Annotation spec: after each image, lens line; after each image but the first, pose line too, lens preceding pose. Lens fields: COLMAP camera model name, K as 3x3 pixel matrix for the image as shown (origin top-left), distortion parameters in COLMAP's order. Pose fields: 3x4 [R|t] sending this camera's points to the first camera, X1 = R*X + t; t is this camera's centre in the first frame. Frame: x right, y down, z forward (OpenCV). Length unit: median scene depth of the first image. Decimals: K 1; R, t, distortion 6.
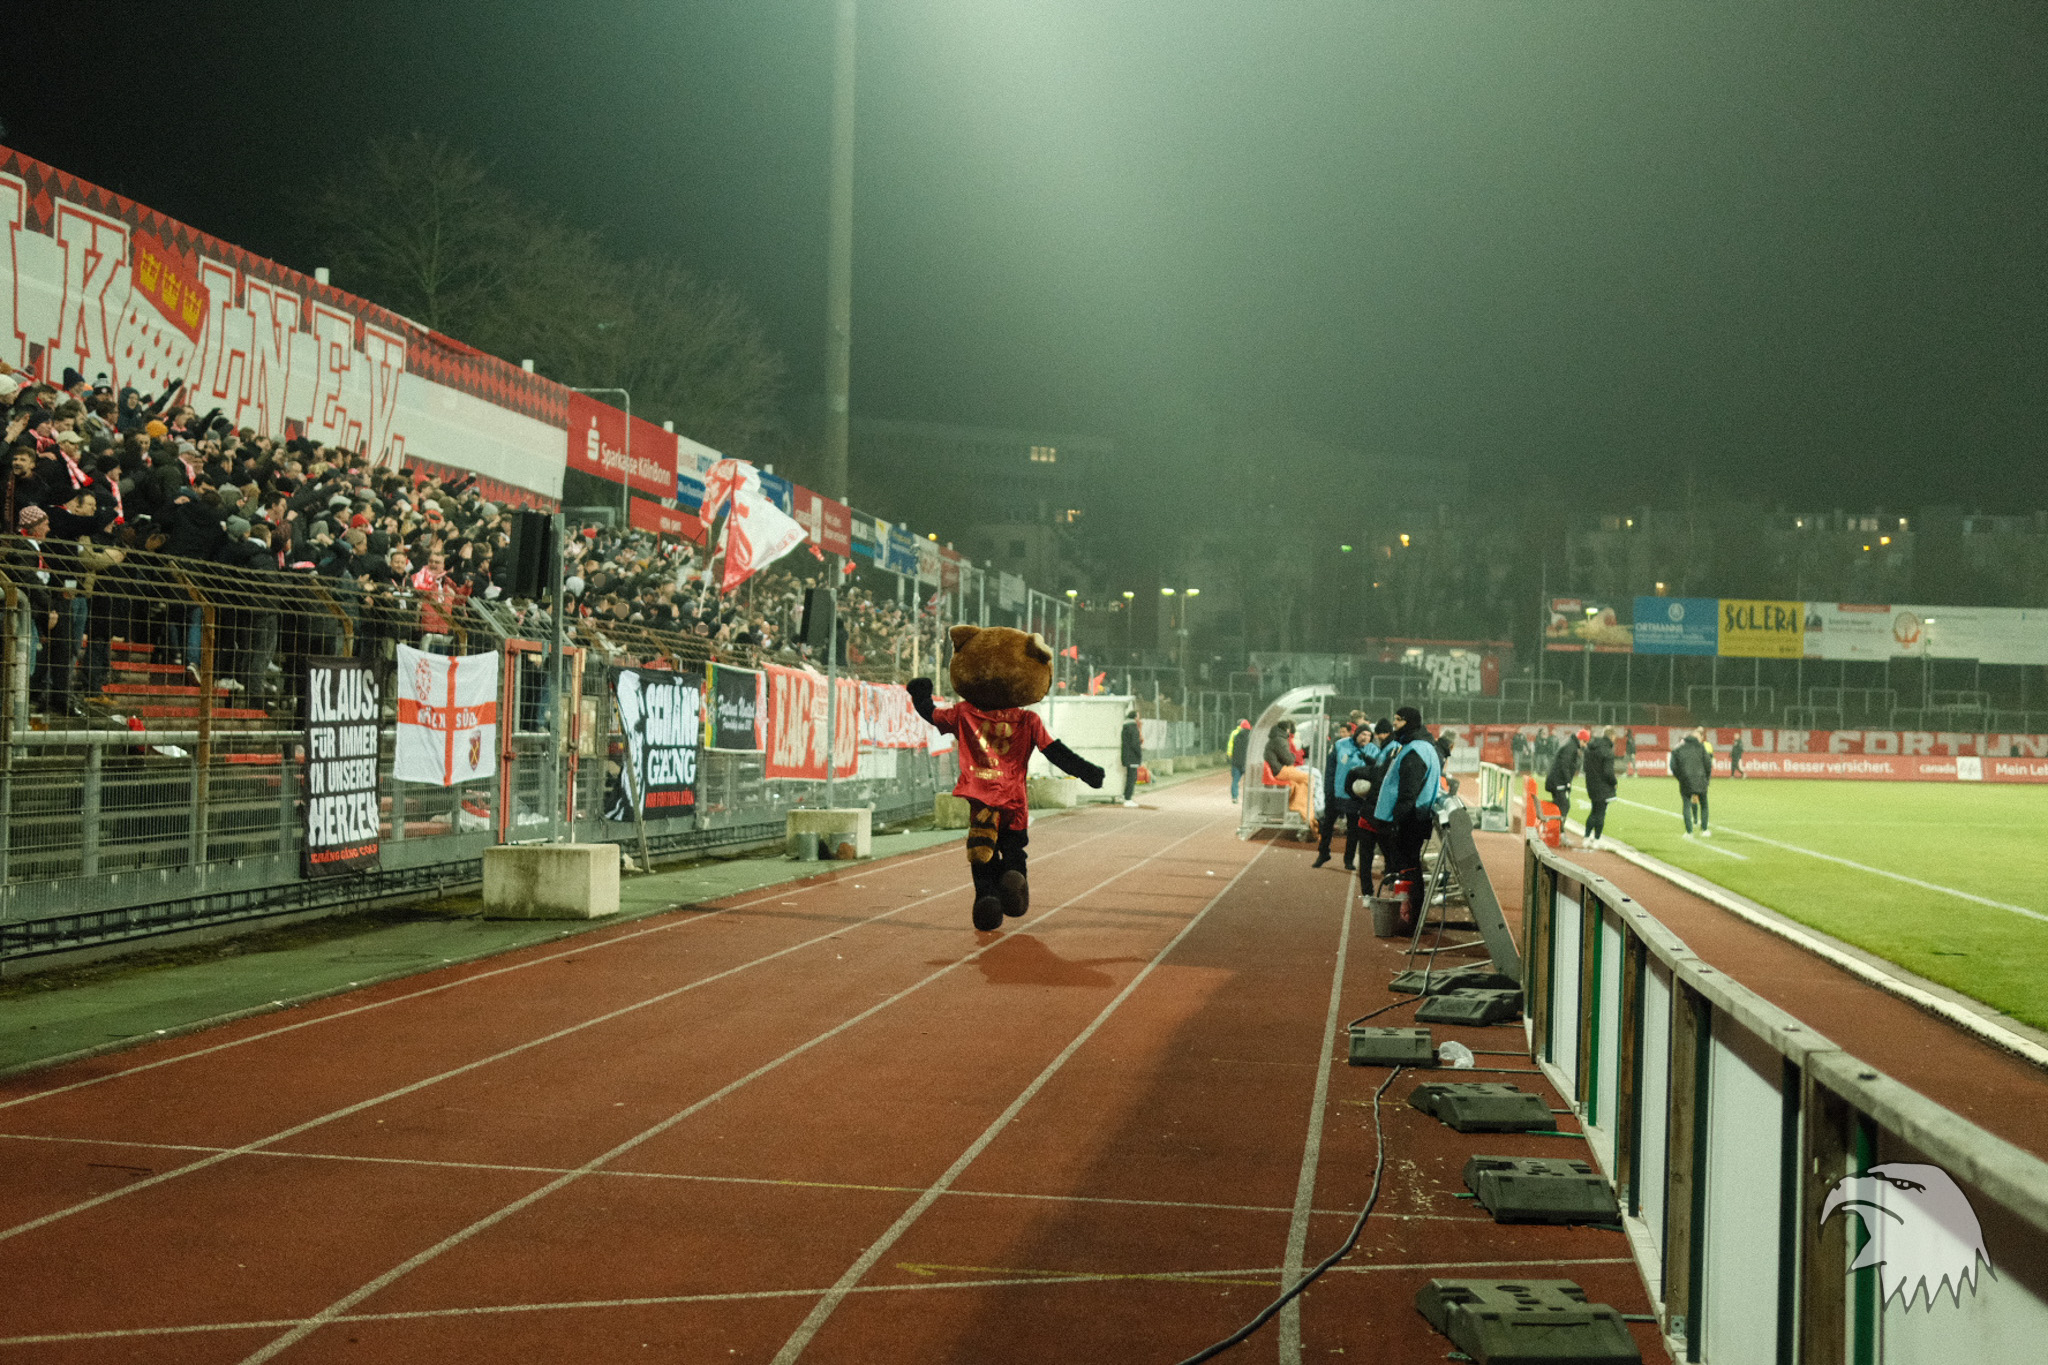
lens RADIAL K [[2698.7, 0, 1021.4], [0, 2698.7, 645.8], [0, 0, 1]] dist [-0.052686, 0.003197]
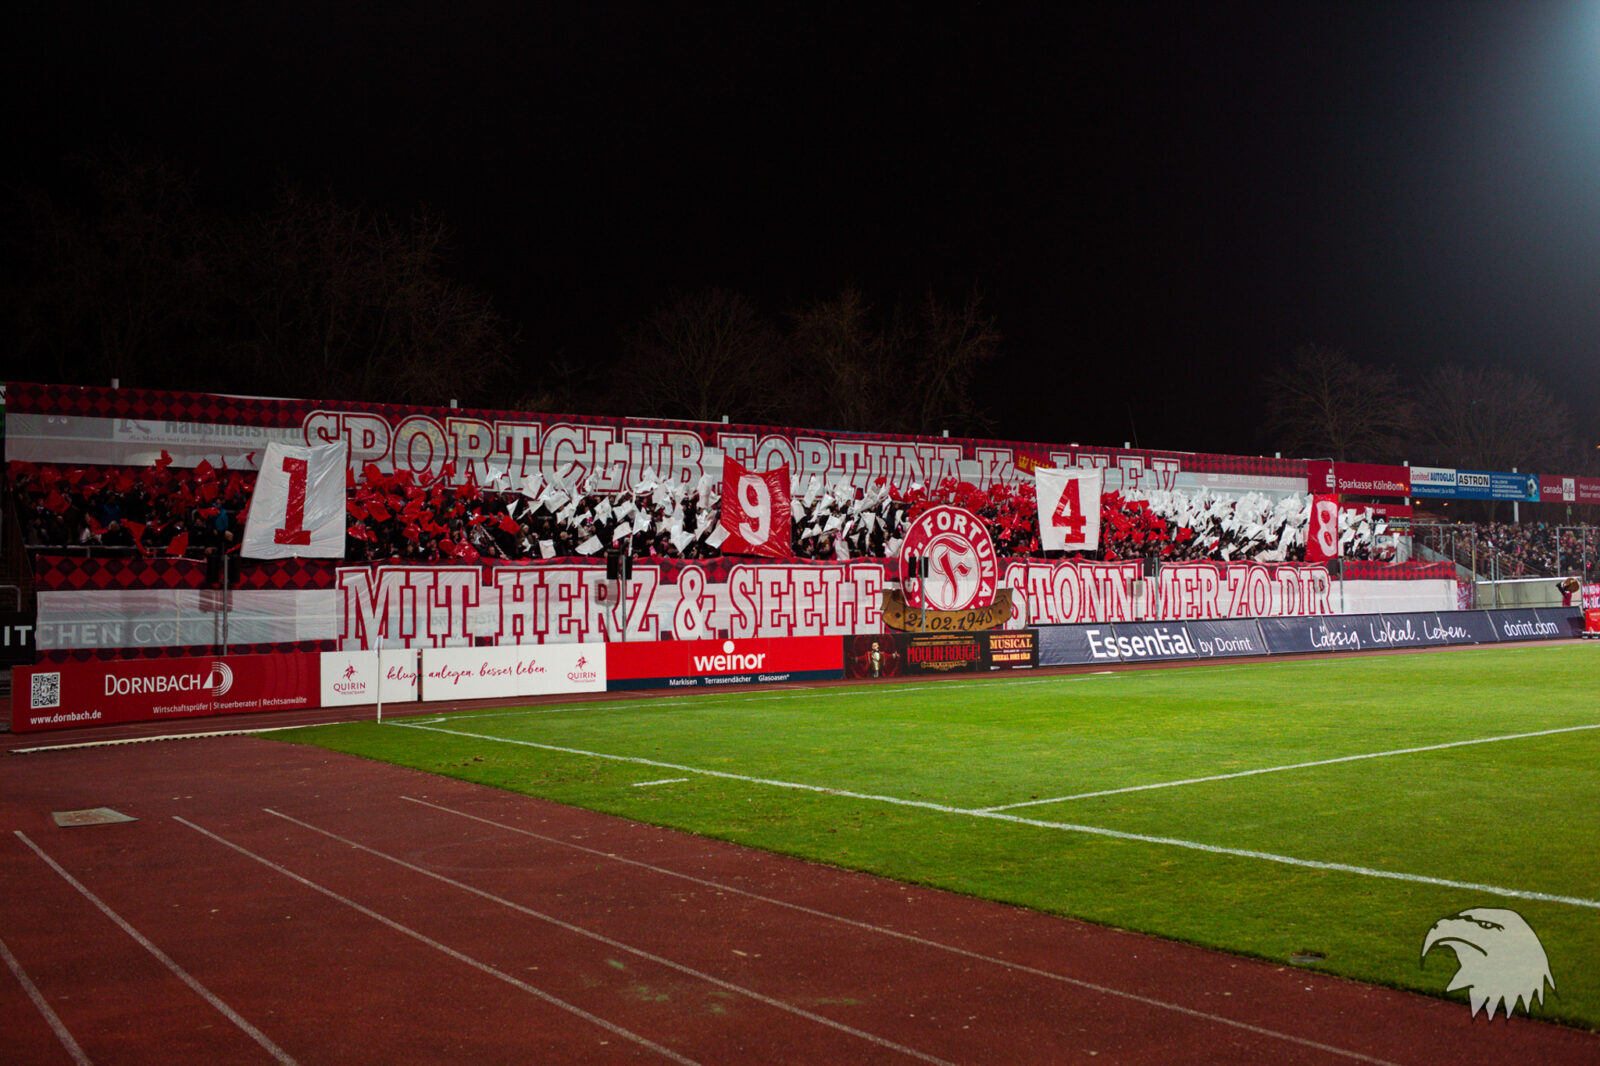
lens RADIAL K [[1533.6, 0, 792.2], [0, 1533.6, 527.6], [0, 0, 1]] dist [-0.072635, 0.012501]
pose [[0.667497, -0.074830, -0.740843, 0.456774], [0.056907, 0.997154, -0.049446, 0.004816], [0.742434, -0.009154, 0.669856, -0.219945]]
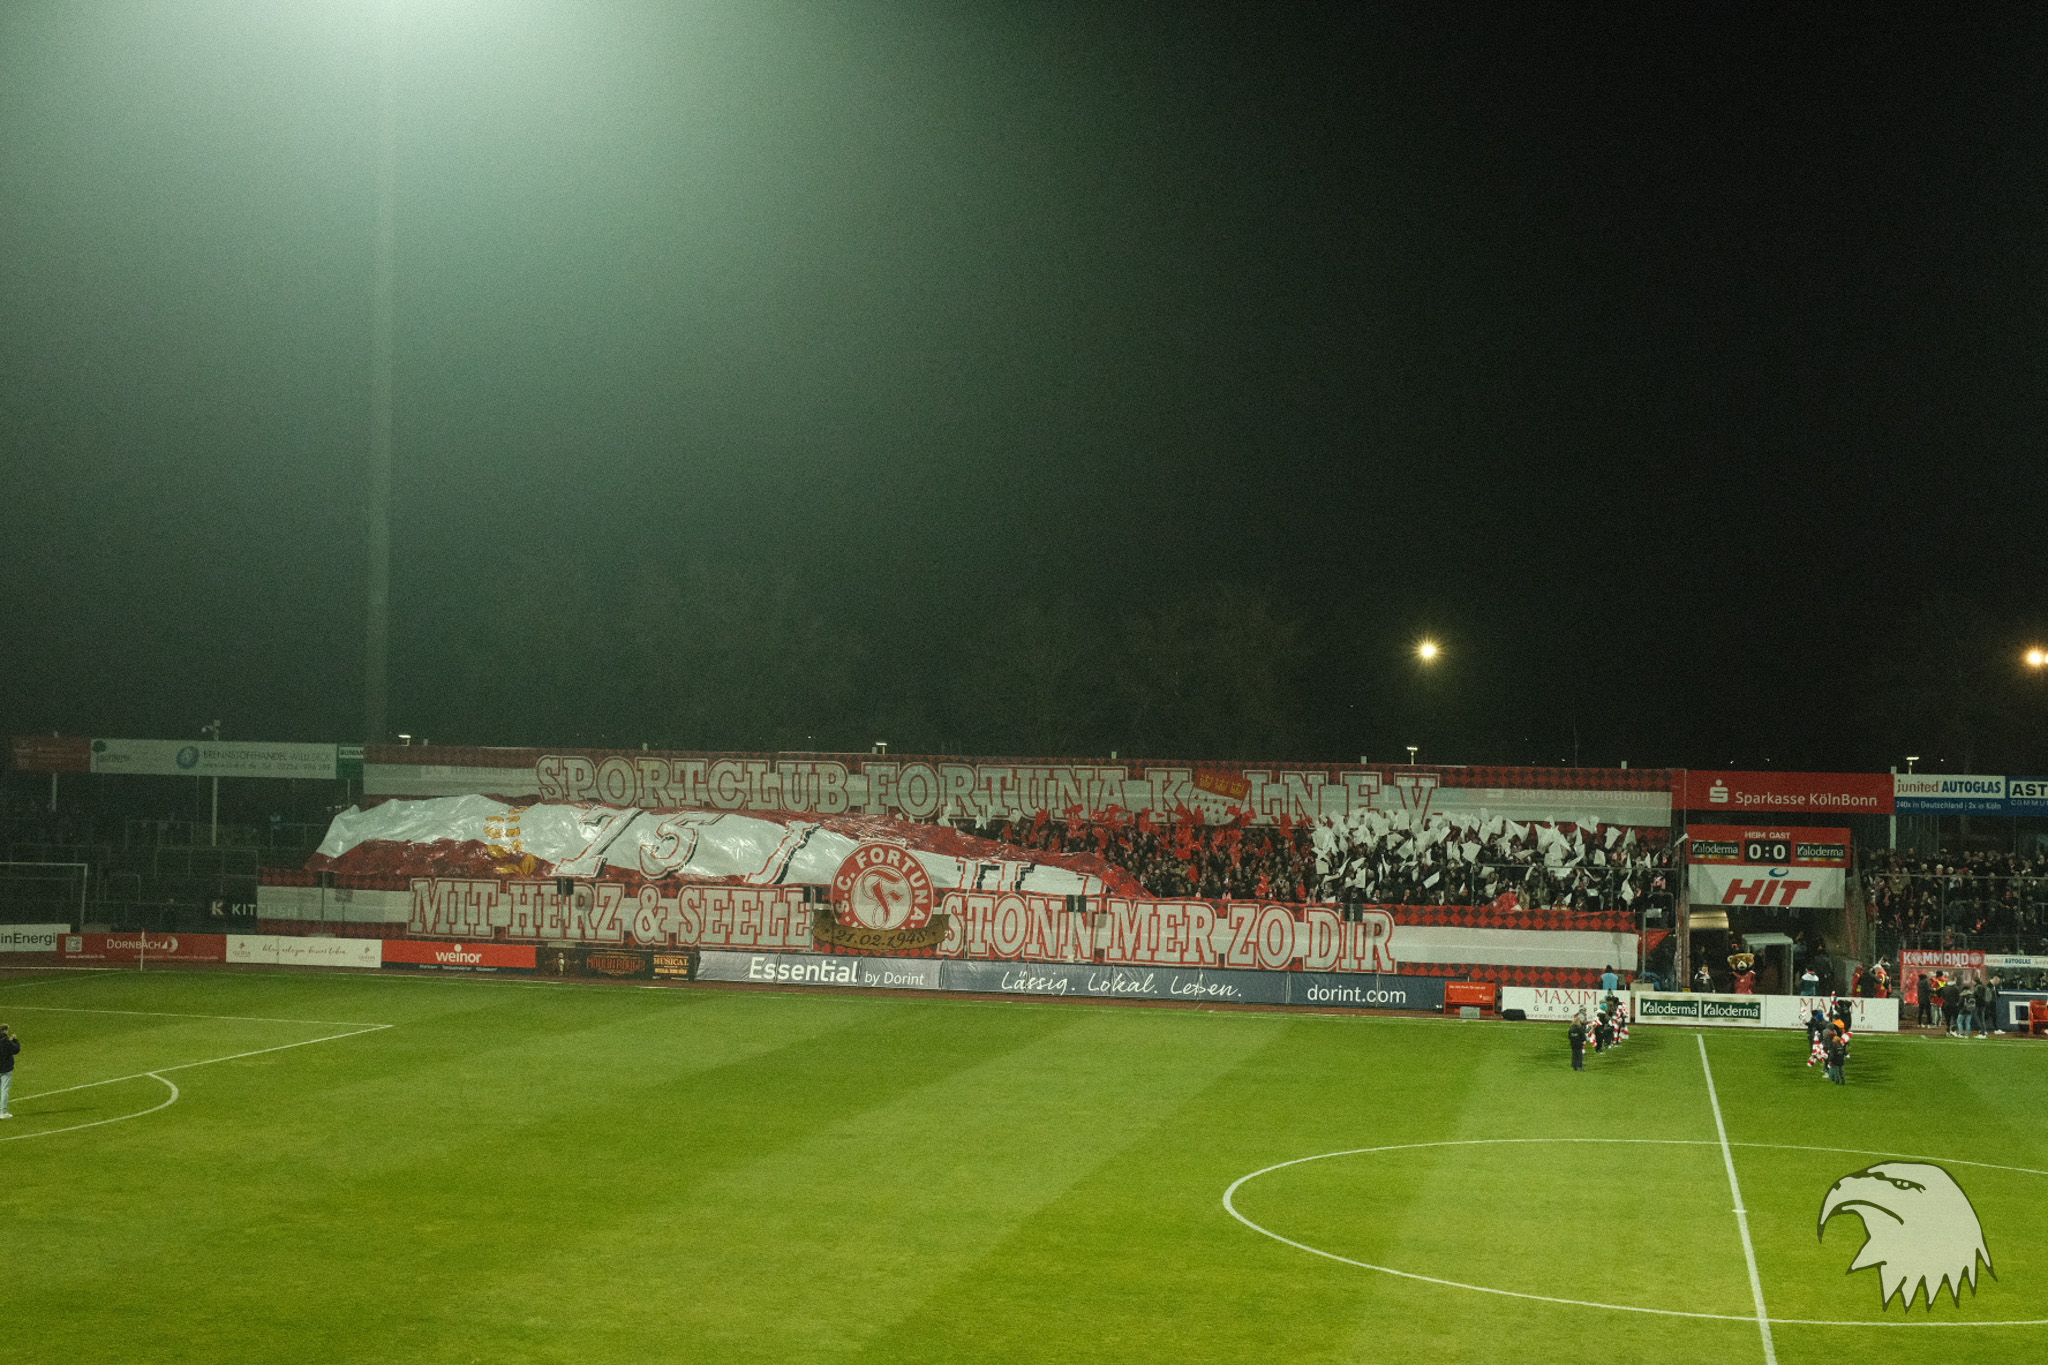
lens RADIAL K [[2698.7, 0, 1021.4], [0, 2698.7, 645.8], [0, 0, 1]] dist [-0.052686, 0.003197]
pose [[-0.097125, -0.067007, -0.993014, 1.591084], [0.007949, 0.997647, -0.068097, -0.048277], [0.995240, -0.014508, -0.096364, 0.619462]]
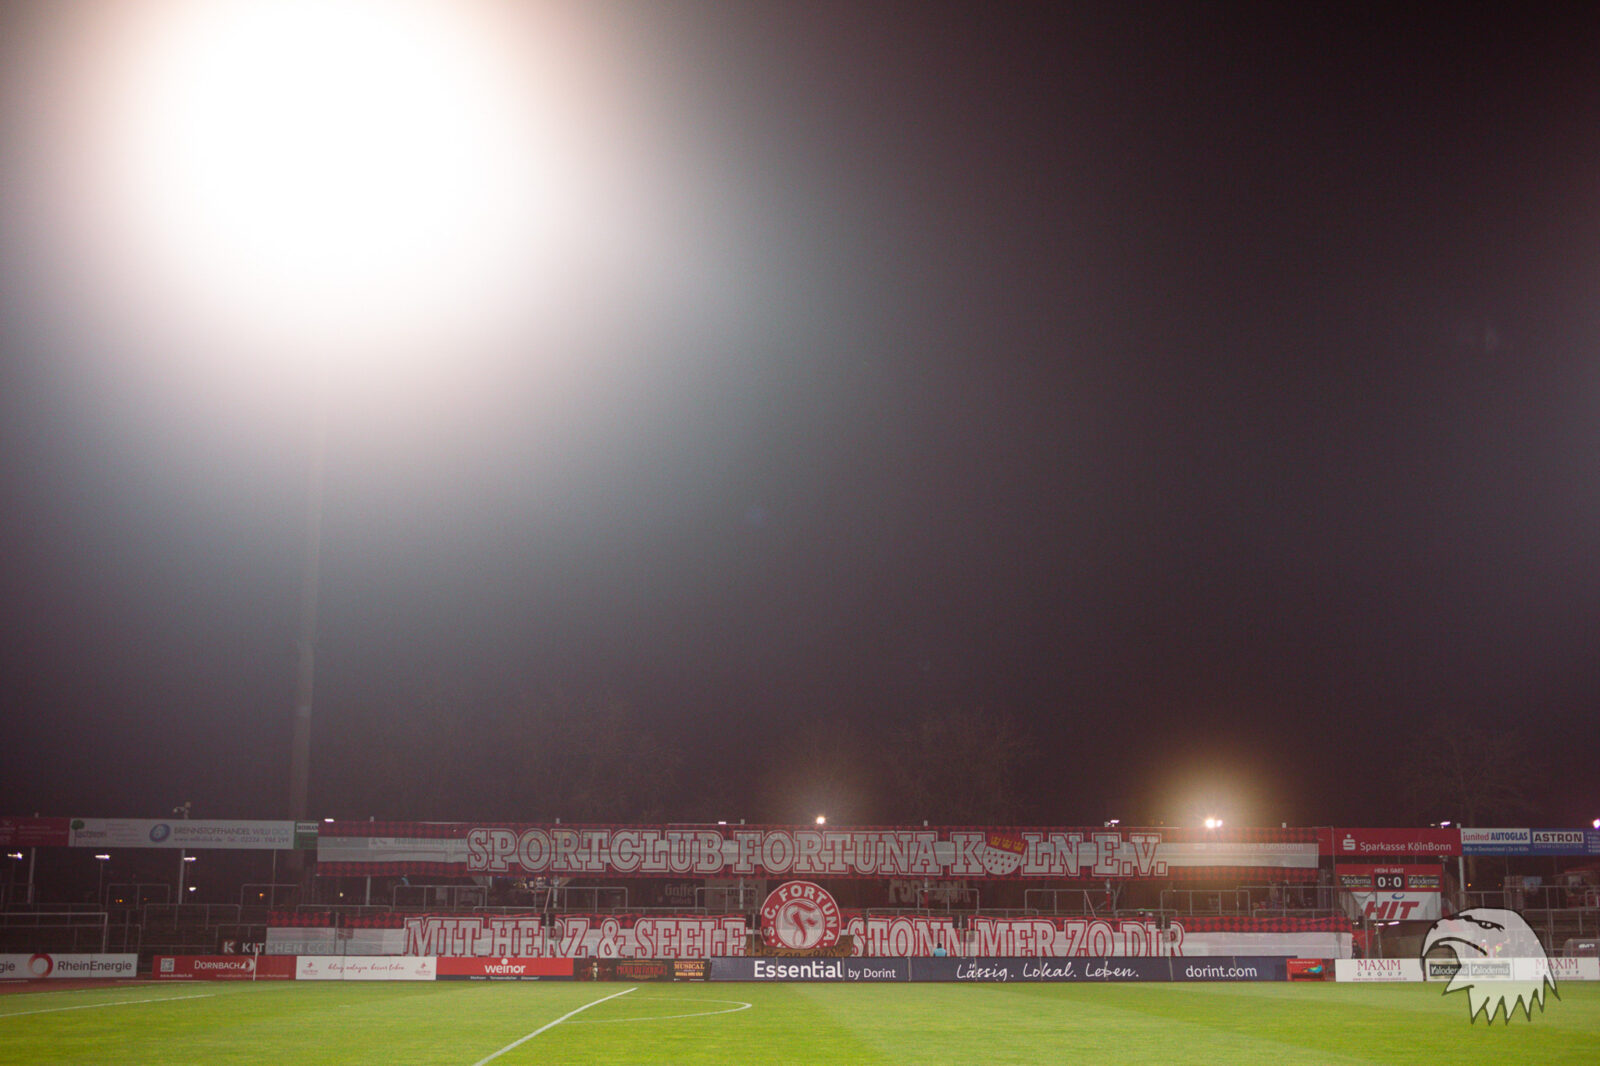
lens RADIAL K [[1785.8, 0, 845.0], [0, 1785.8, 585.1], [0, 0, 1]] dist [-0.064814, 0.042325]
pose [[0.191023, -0.219563, -0.956714, 1.379275], [0.031200, 0.975528, -0.217651, 0.041109], [0.981090, 0.011727, 0.193199, 0.121464]]
